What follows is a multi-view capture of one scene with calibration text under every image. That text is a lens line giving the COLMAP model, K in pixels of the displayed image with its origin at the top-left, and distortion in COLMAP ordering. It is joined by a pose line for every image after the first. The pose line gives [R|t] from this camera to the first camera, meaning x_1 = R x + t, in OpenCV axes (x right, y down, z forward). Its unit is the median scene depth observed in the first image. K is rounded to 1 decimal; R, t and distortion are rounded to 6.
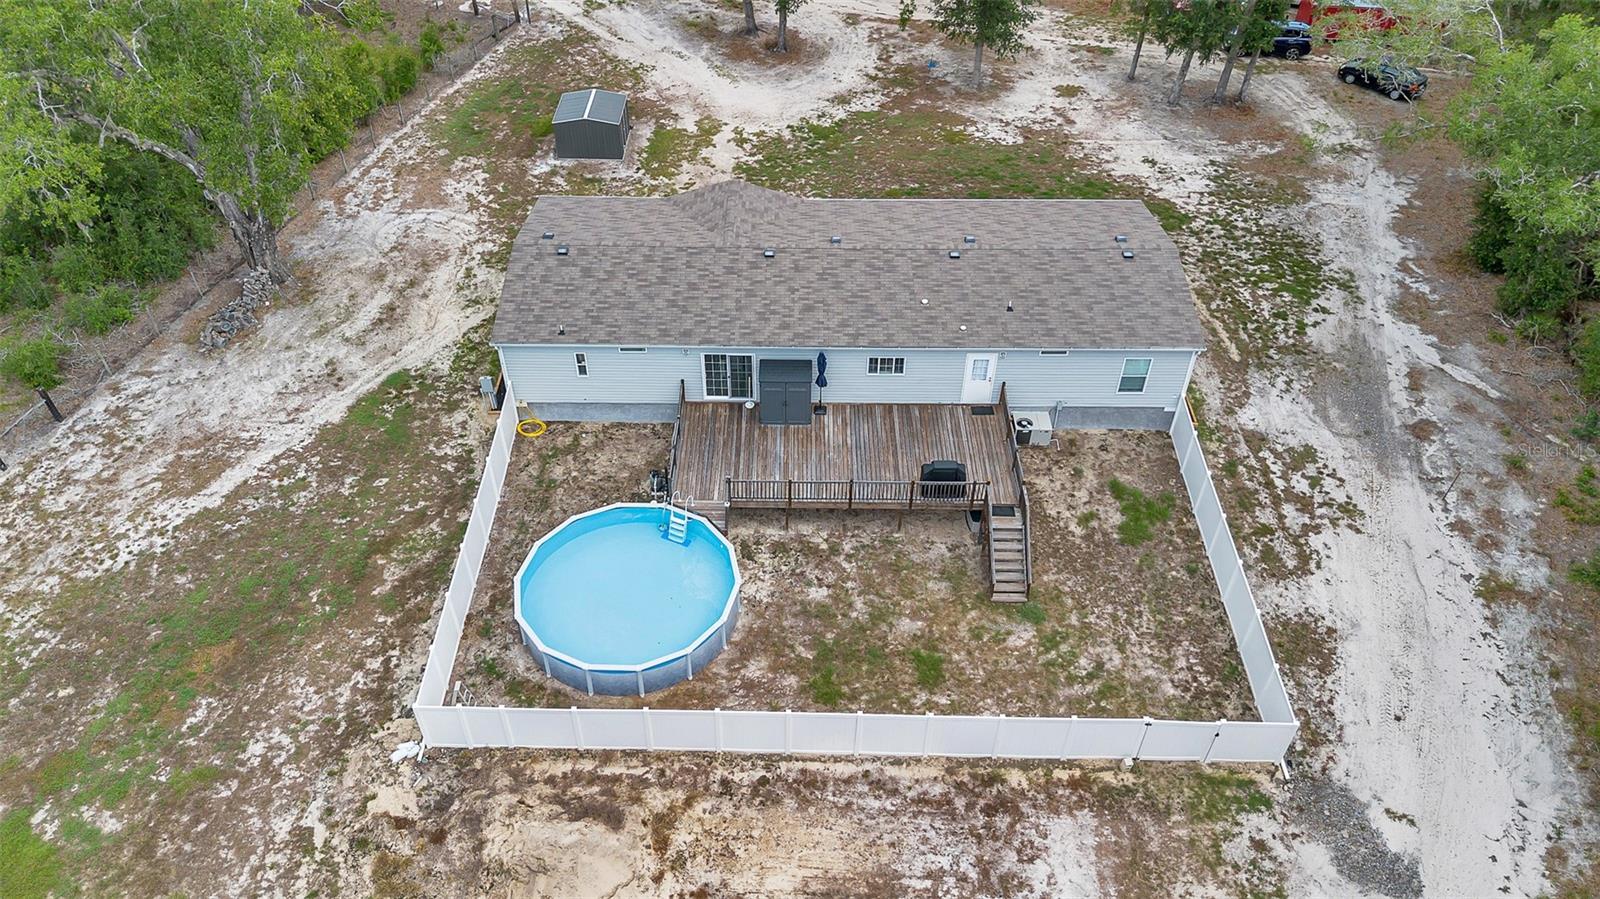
lens RADIAL K [[1136.1, 0, 793.3], [0, 1136.1, 441.7], [0, 0, 1]] dist [0.064441, -0.059141]
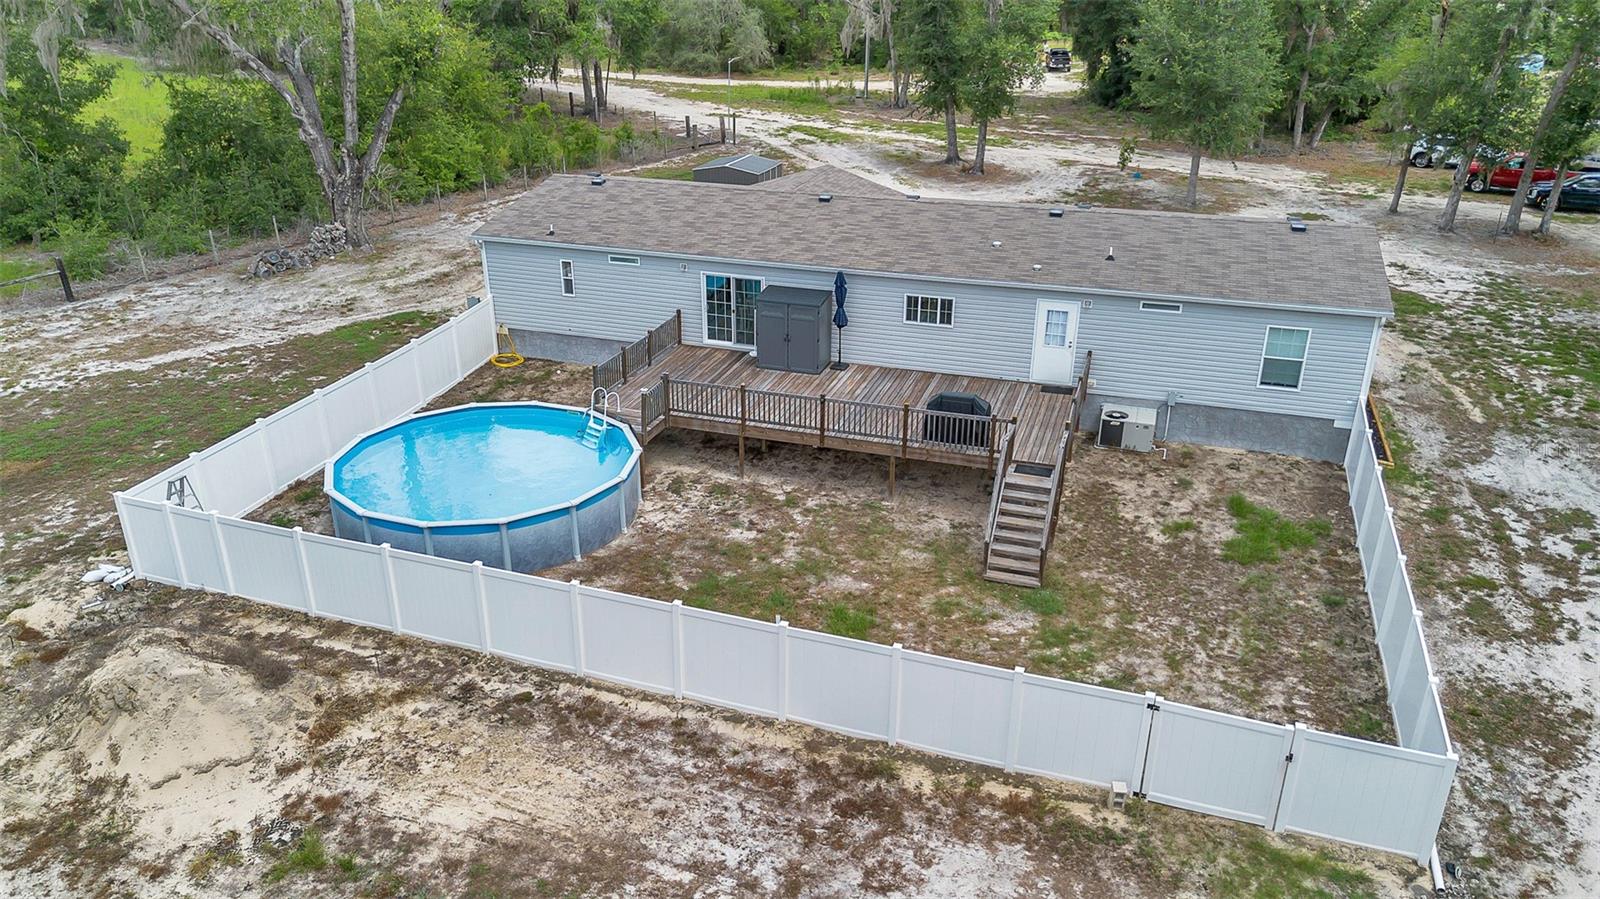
lens RADIAL K [[1130.7, 0, 794.5], [0, 1130.7, 449.8], [0, 0, 1]] dist [0.062647, -0.055340]
pose [[0.951228, 0.122785, -0.283001, 0.223501], [-0.203570, 0.939120, -0.276791, 0.248713], [0.231786, 0.320902, 0.918312, 0.324745]]
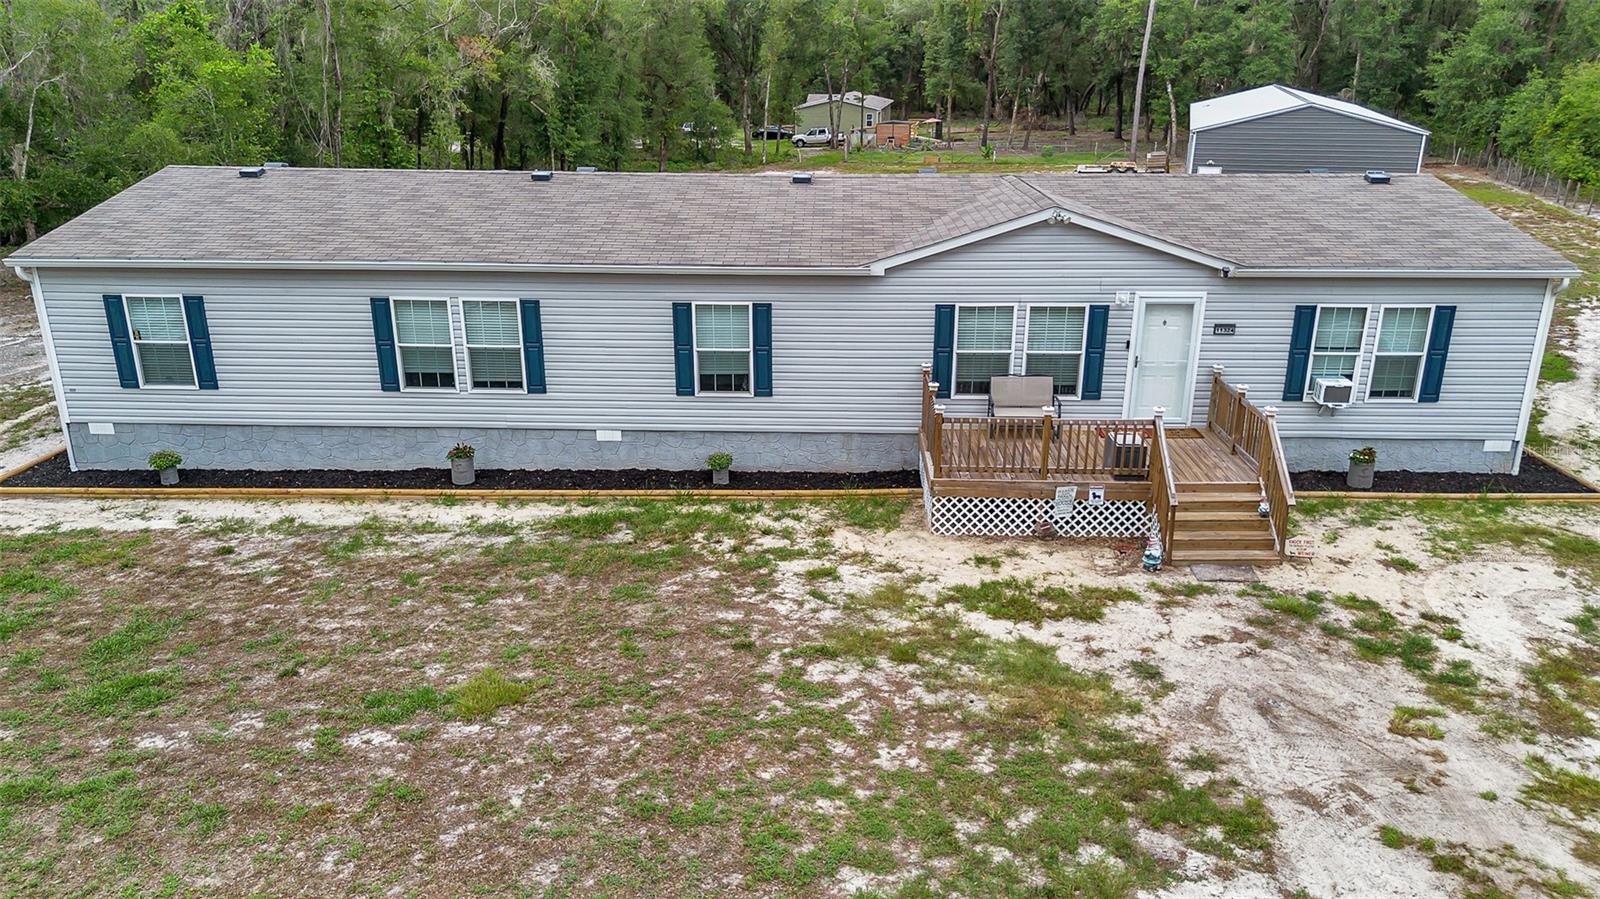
lens RADIAL K [[1136.5, 0, 793.8], [0, 1136.5, 425.7], [0, 0, 1]] dist [0.073138, -0.069246]
pose [[-0.999619, -0.013556, 0.024059, 0.029311], [0.013904, 0.505680, 0.862609, -0.613962], [-0.023859, 0.862614, -0.505299, 1.469513]]
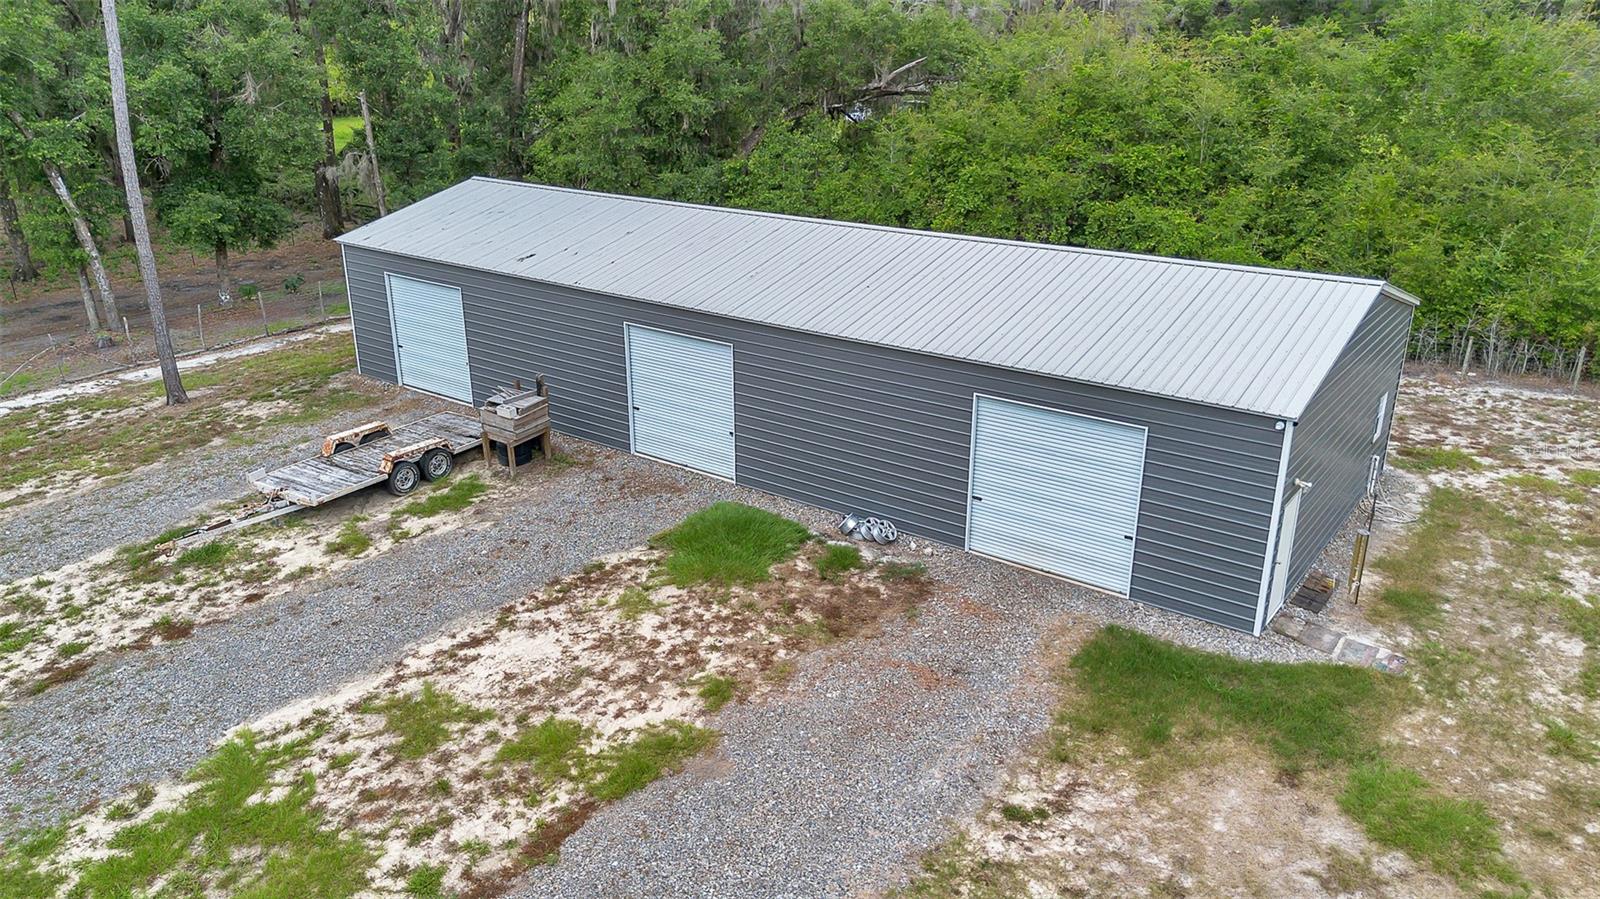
lens RADIAL K [[1136.1, 0, 793.3], [0, 1136.1, 441.7], [0, 0, 1]] dist [0.064441, -0.059141]
pose [[-0.347680, 0.314241, -0.883386, 0.059776], [-0.619366, 0.630364, 0.468003, 0.302548], [0.703921, 0.709855, -0.024535, 0.356278]]
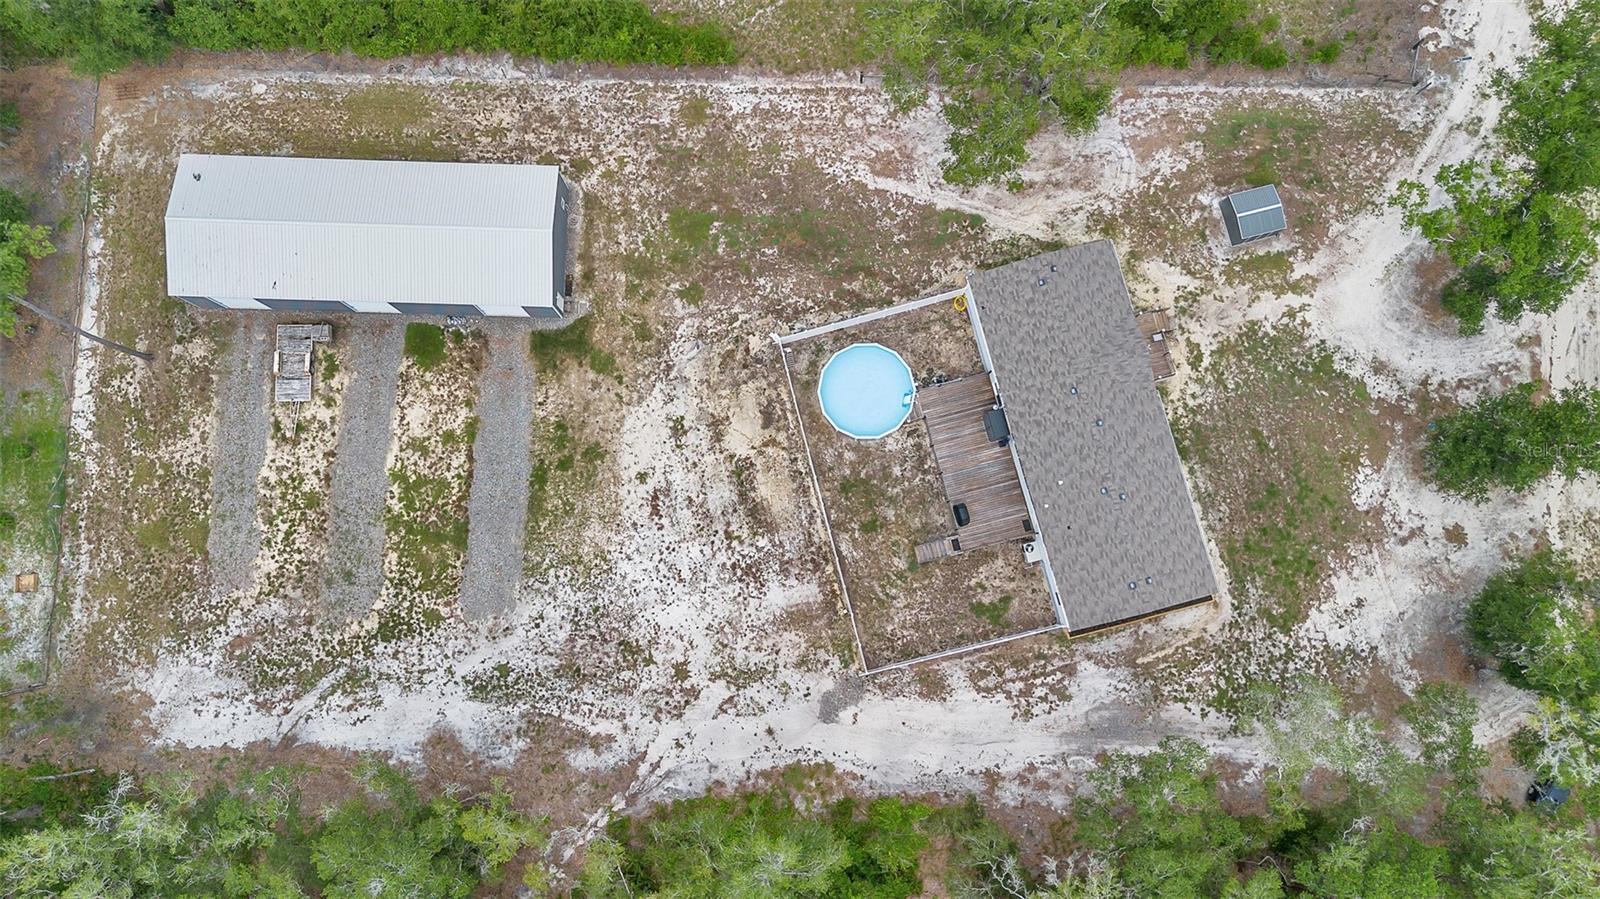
lens RADIAL K [[1120.5, 0, 803.2], [0, 1120.5, 455.9], [0, 0, 1]] dist [0.103722, -0.178975]
pose [[0.261241, 0.956600, -0.129112, 0.207227], [-0.640202, 0.271812, 0.718512, -1.208940], [0.722423, -0.105047, 0.683425, -0.560056]]
